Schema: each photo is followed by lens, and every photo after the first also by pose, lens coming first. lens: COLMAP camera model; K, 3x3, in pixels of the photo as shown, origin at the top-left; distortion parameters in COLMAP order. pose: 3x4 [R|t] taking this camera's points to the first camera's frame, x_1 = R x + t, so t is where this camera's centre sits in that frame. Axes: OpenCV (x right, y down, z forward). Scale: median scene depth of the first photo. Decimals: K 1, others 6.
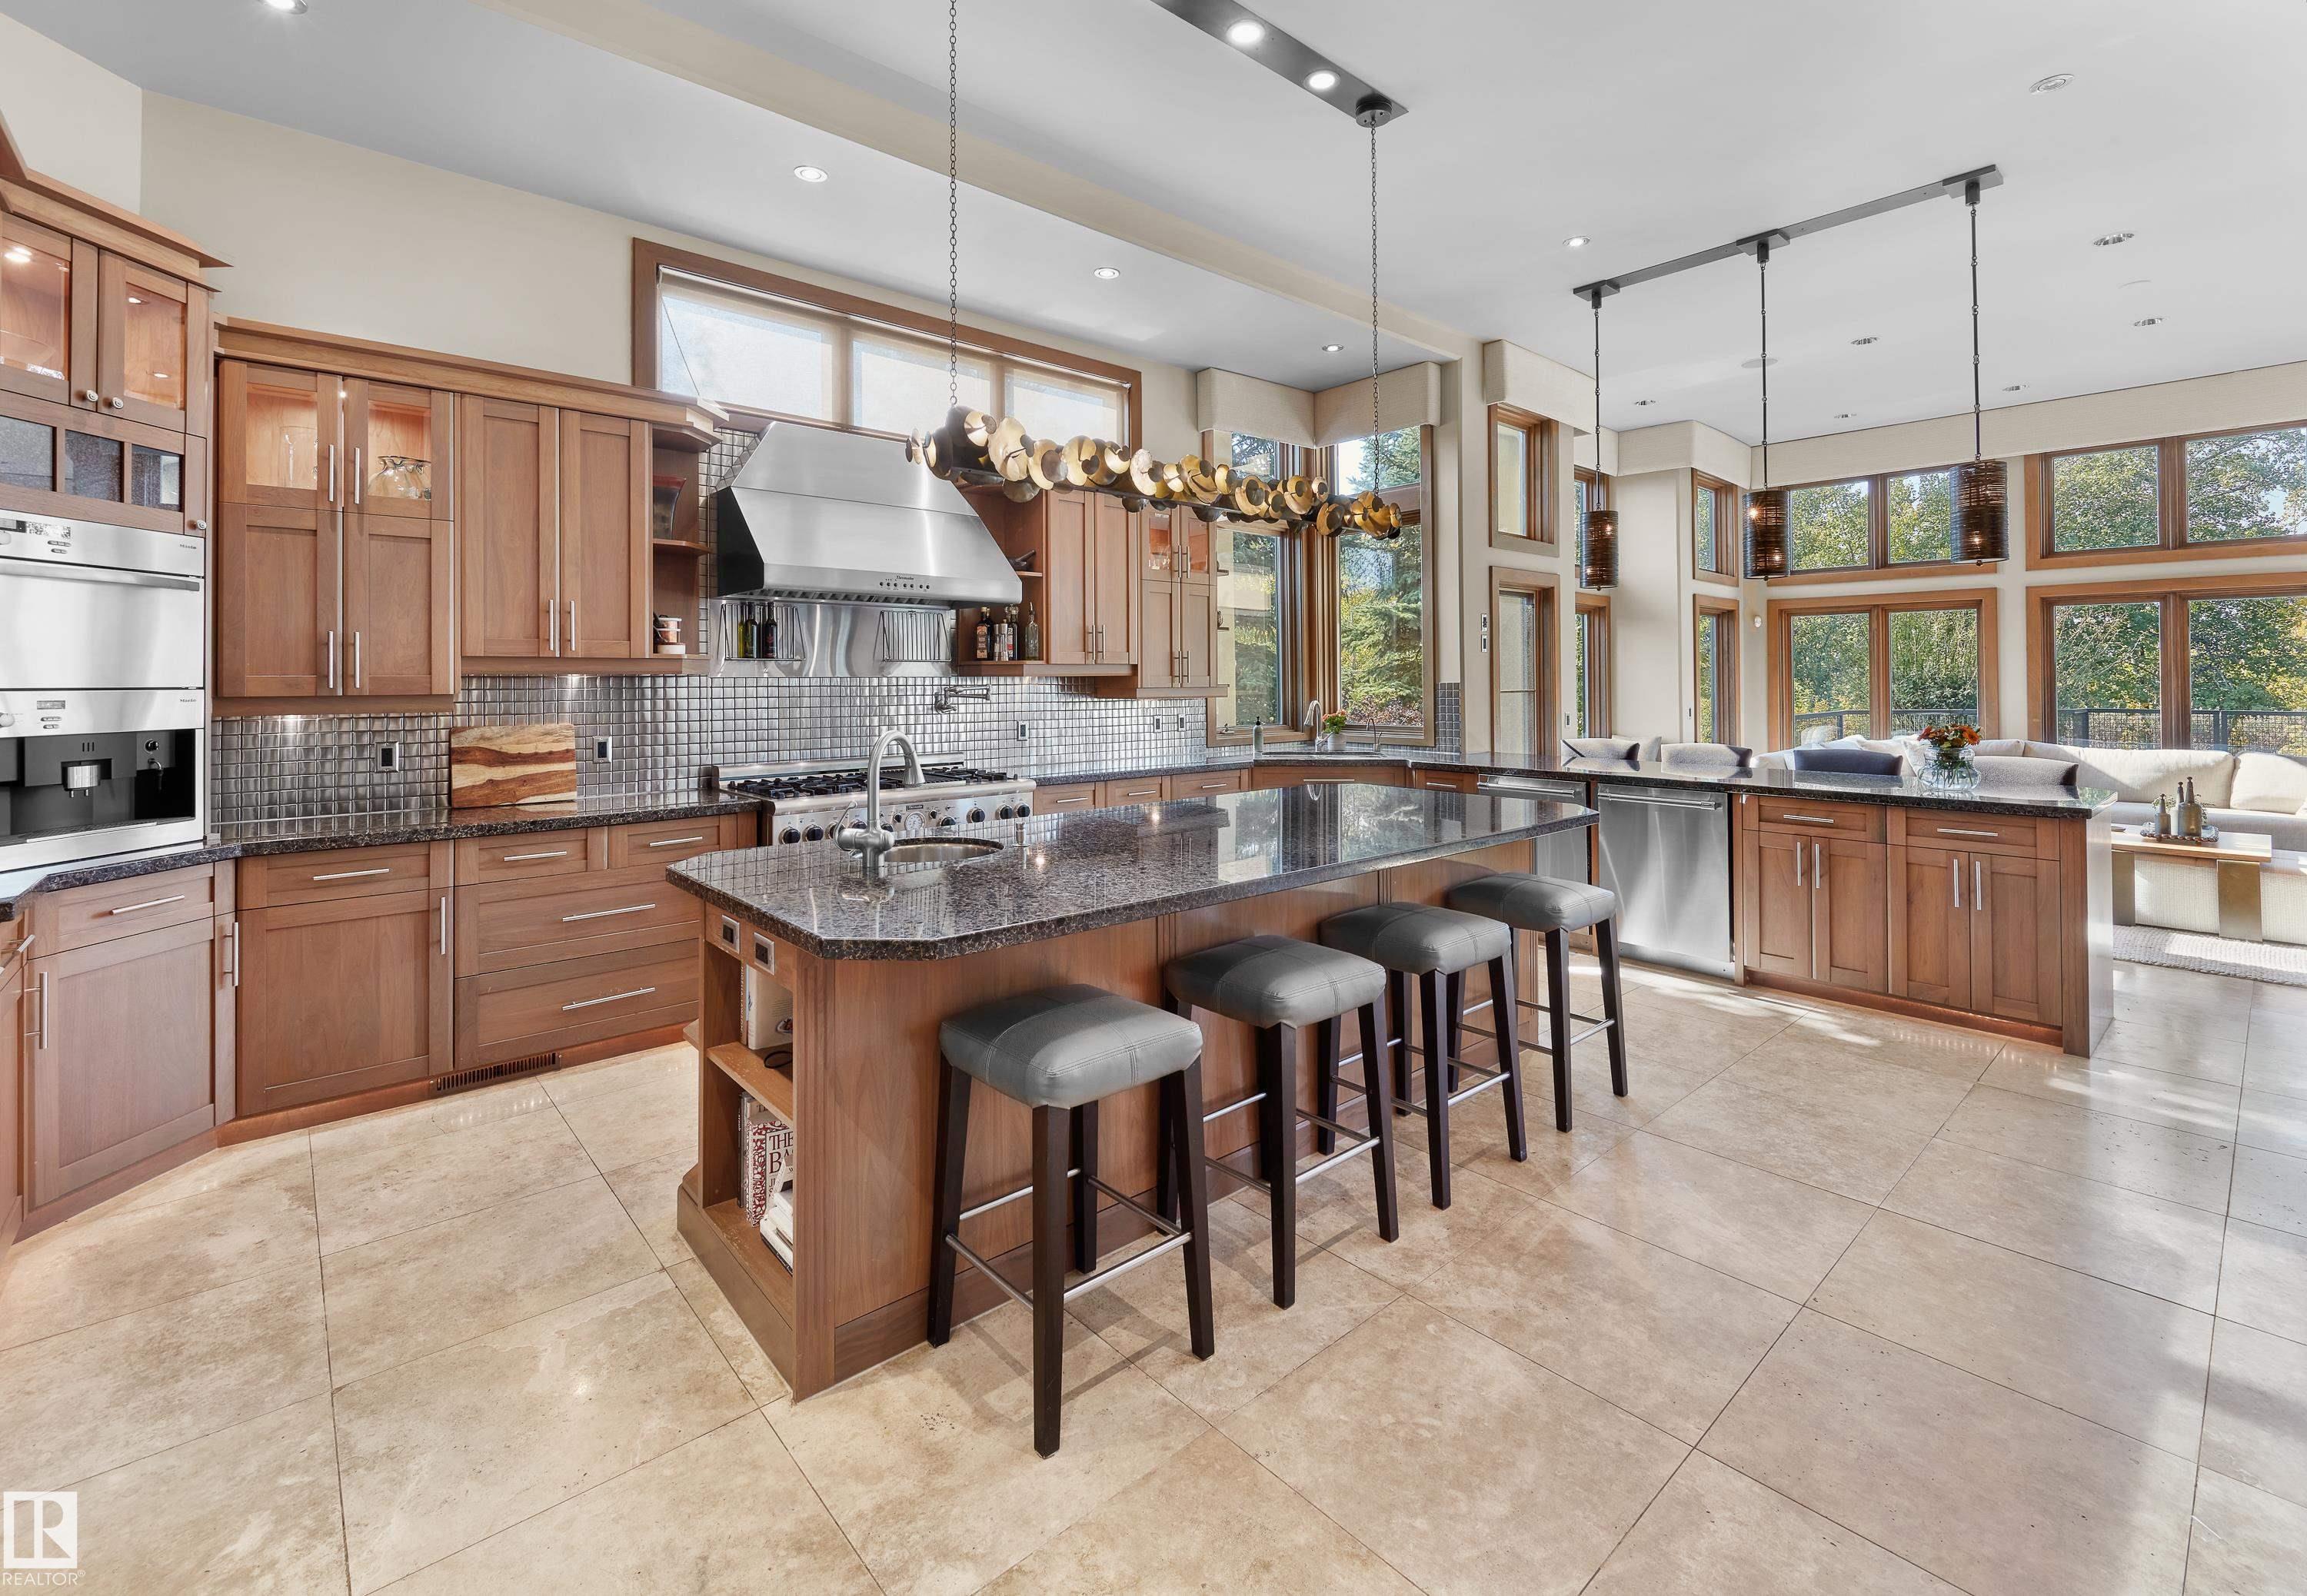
lens RADIAL K [[1001.7, 0, 1180.9], [0, 1001.7, 670.6], [0, 0, 1]] dist [-0.000093, -0.003928]
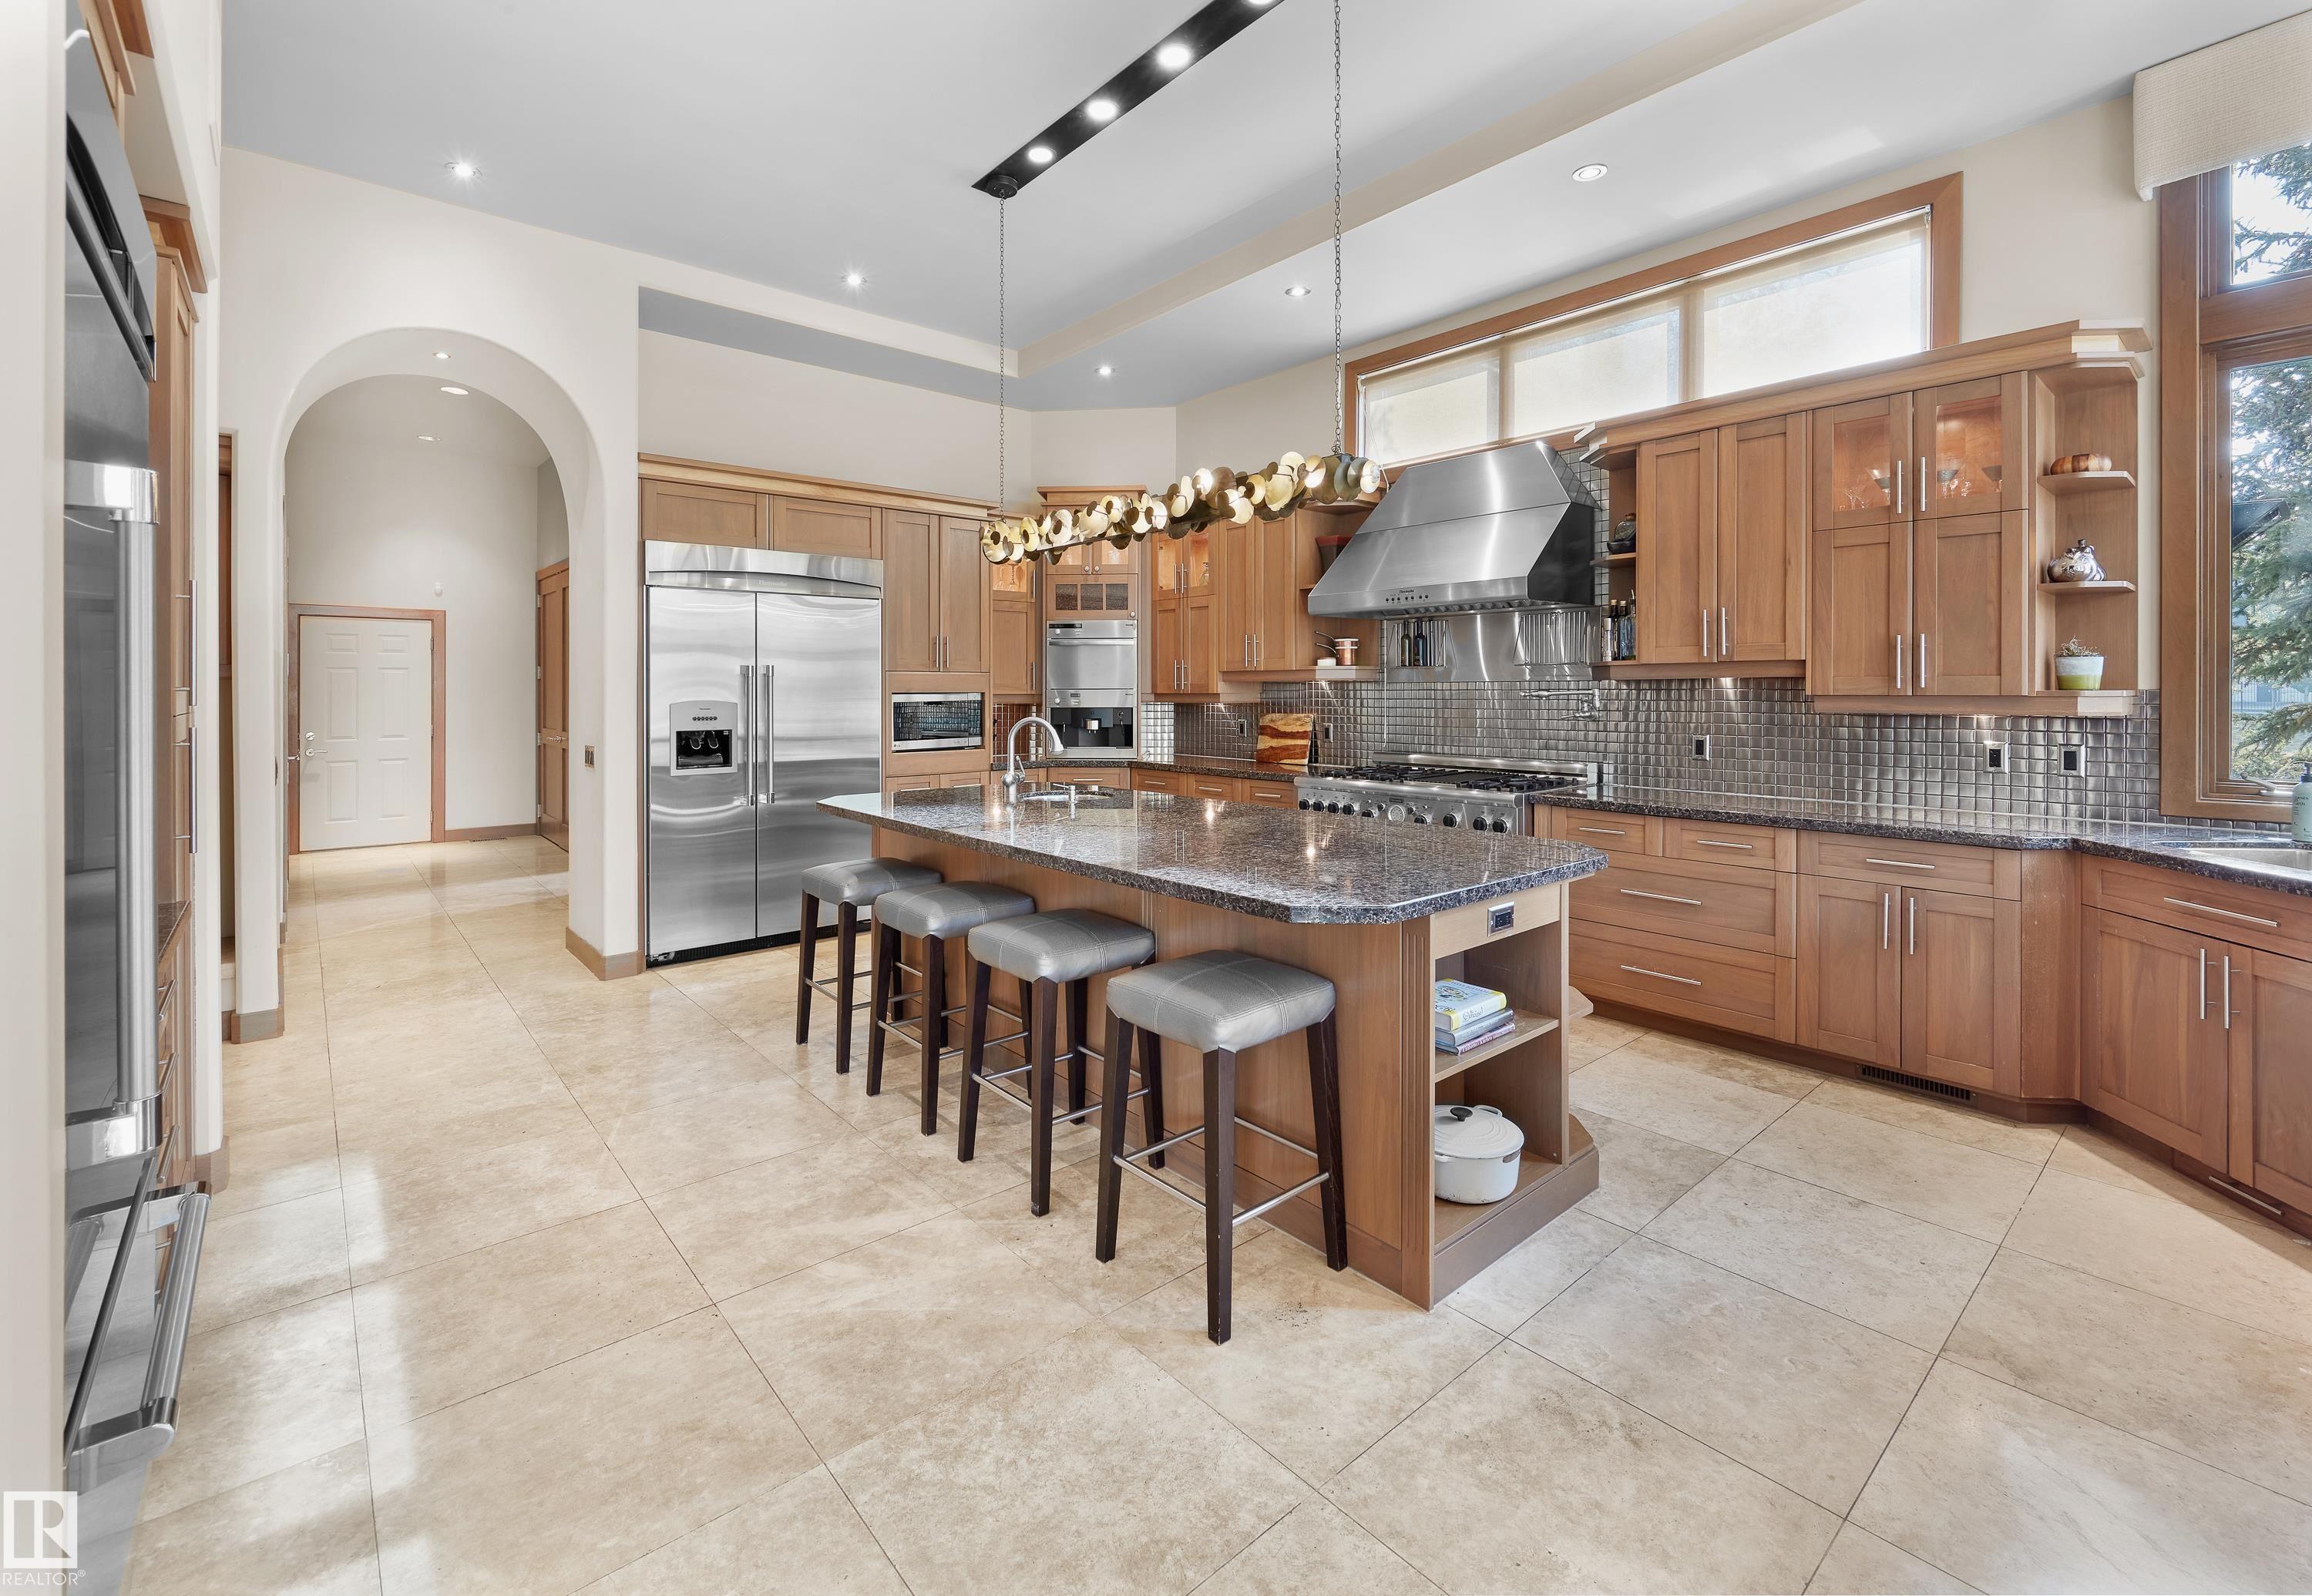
lens RADIAL K [[1001.5, 0, 1152.9], [0, 1001.5, 689.9], [0, 0, 1]] dist [-0.000398, -0.000053]
pose [[-0.027812, 0.007095, -0.999588, 1.163125], [0.015522, 0.999857, 0.006665, 0.004699], [0.999493, -0.015331, -0.027919, 1.060579]]
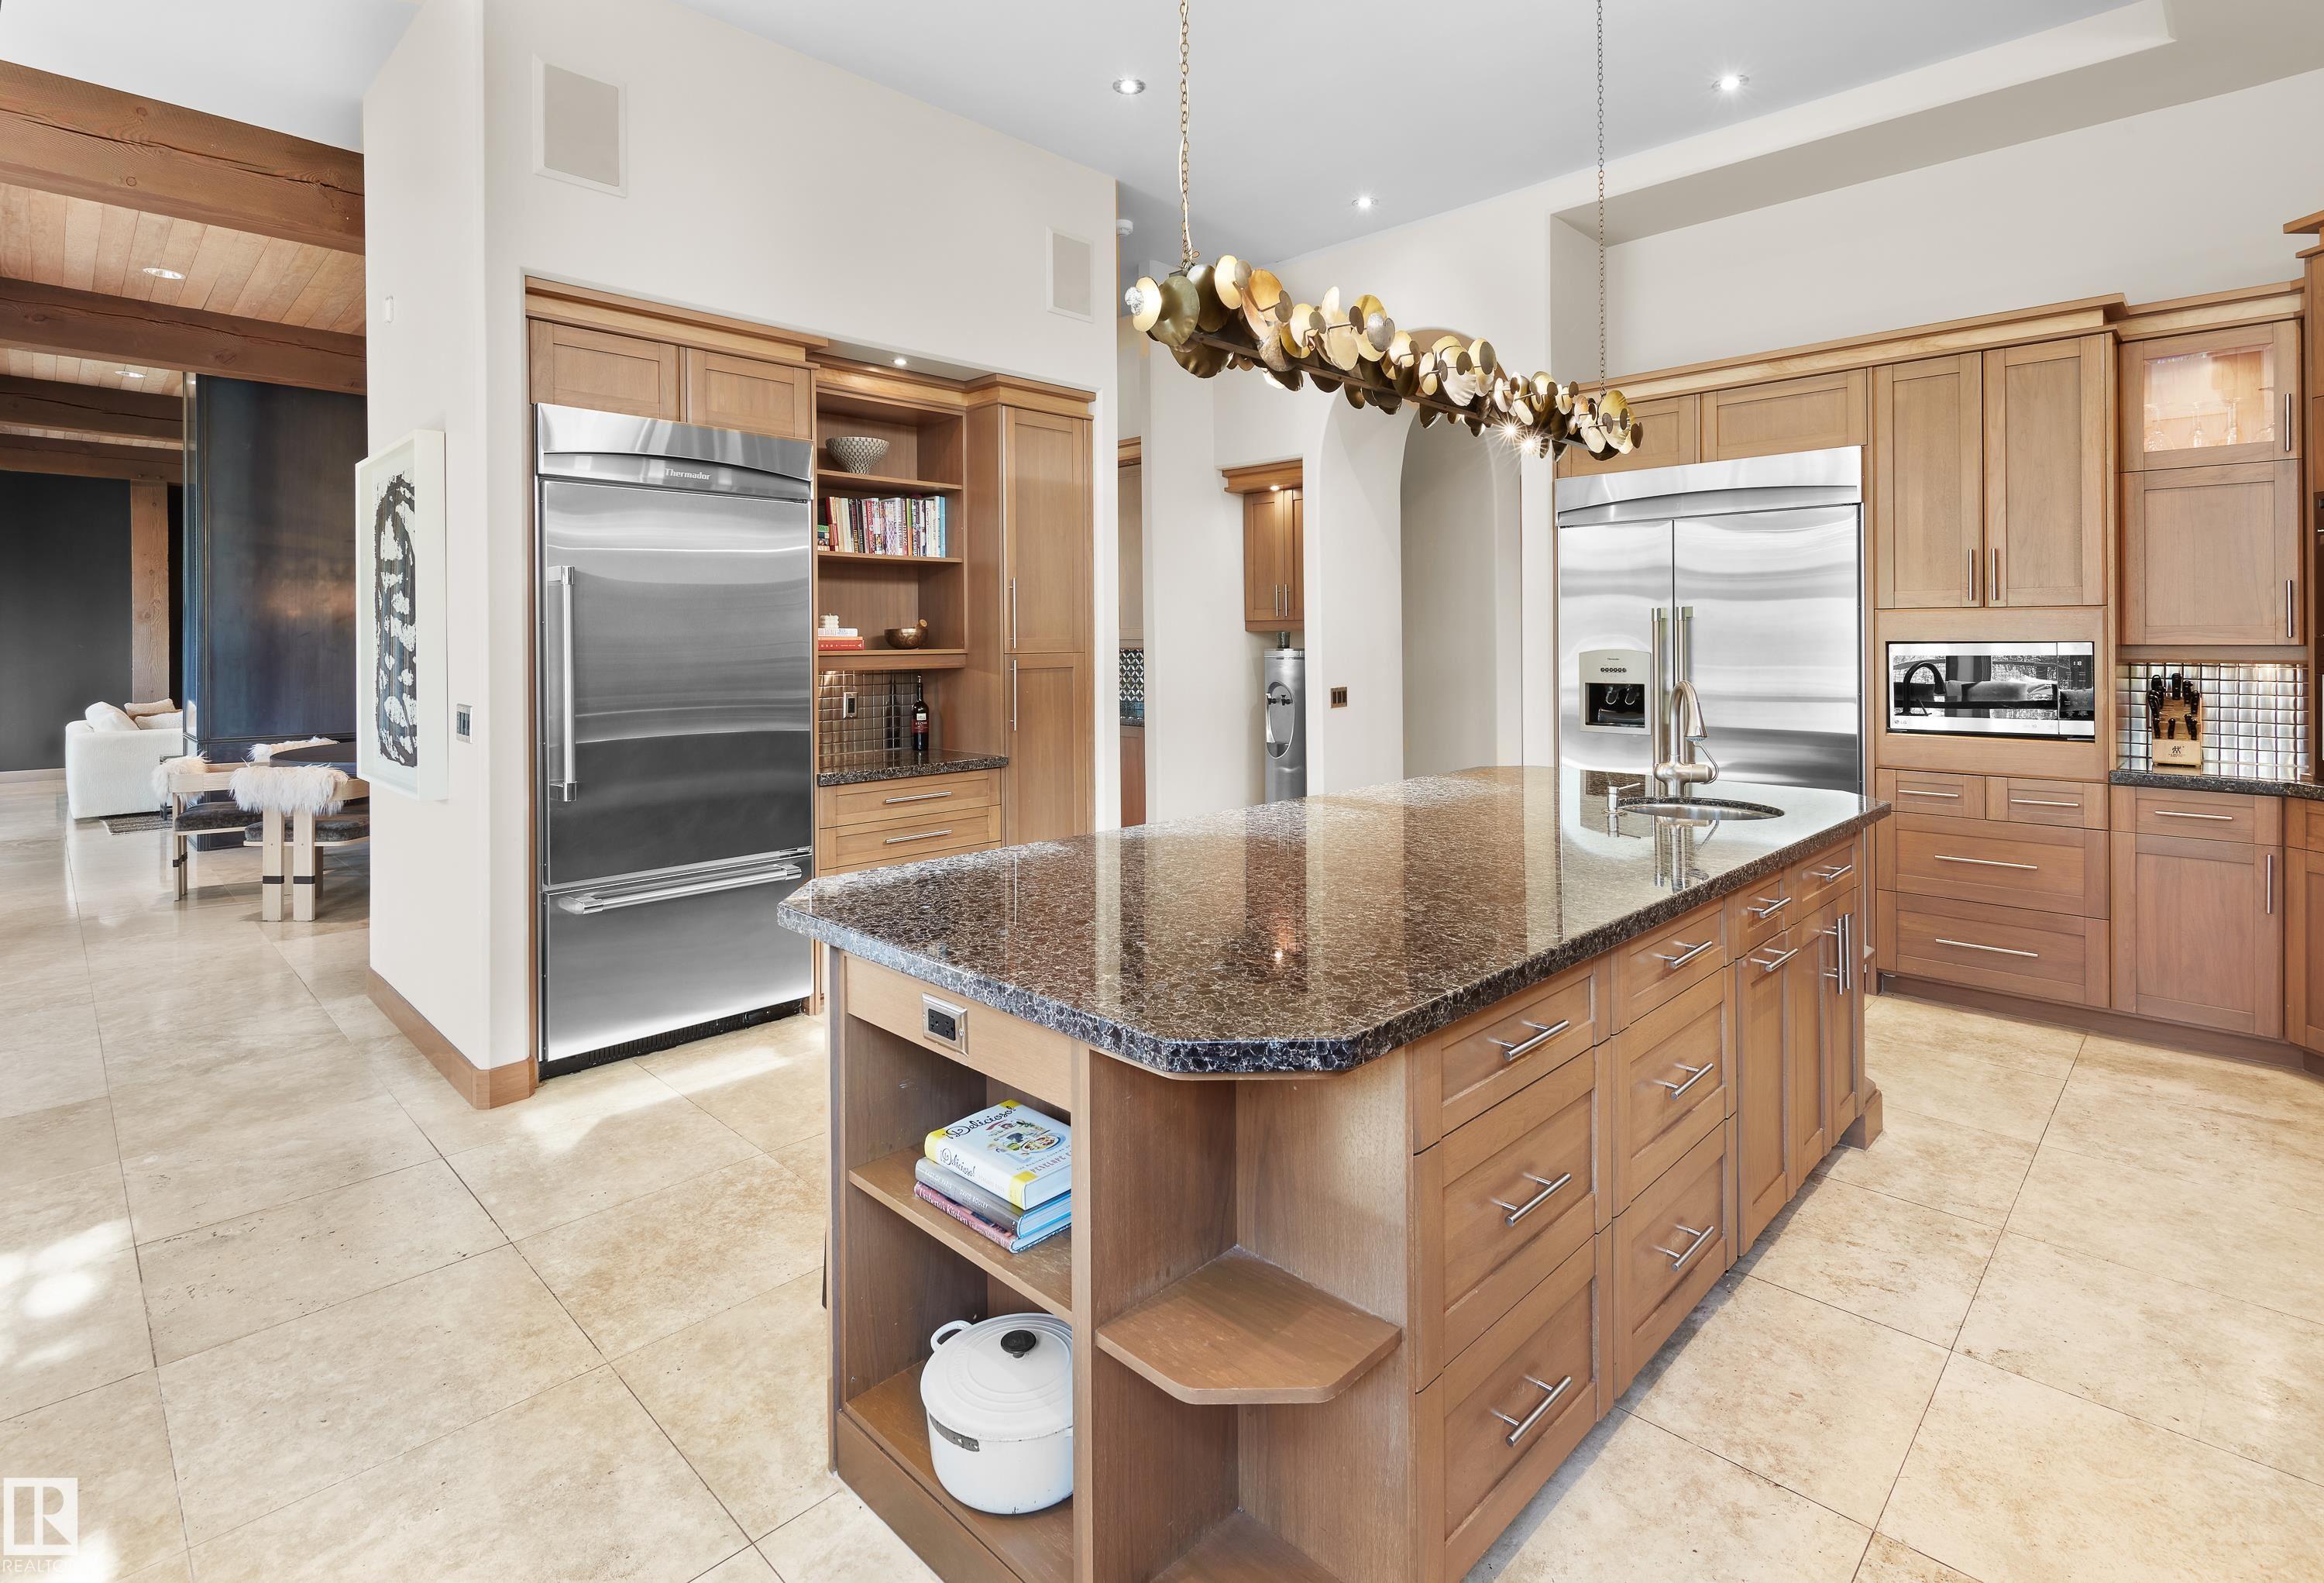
lens RADIAL K [[1123.4, 0, 1165.1], [0, 1123.4, 635.0], [0, 0, 1]] dist [0.003199, -0.000346]
pose [[-0.998457, 0.010300, -0.054573, 0.287955], [0.011073, 0.999842, -0.013885, 0.016584], [0.054421, -0.014468, -0.998413, 1.859547]]
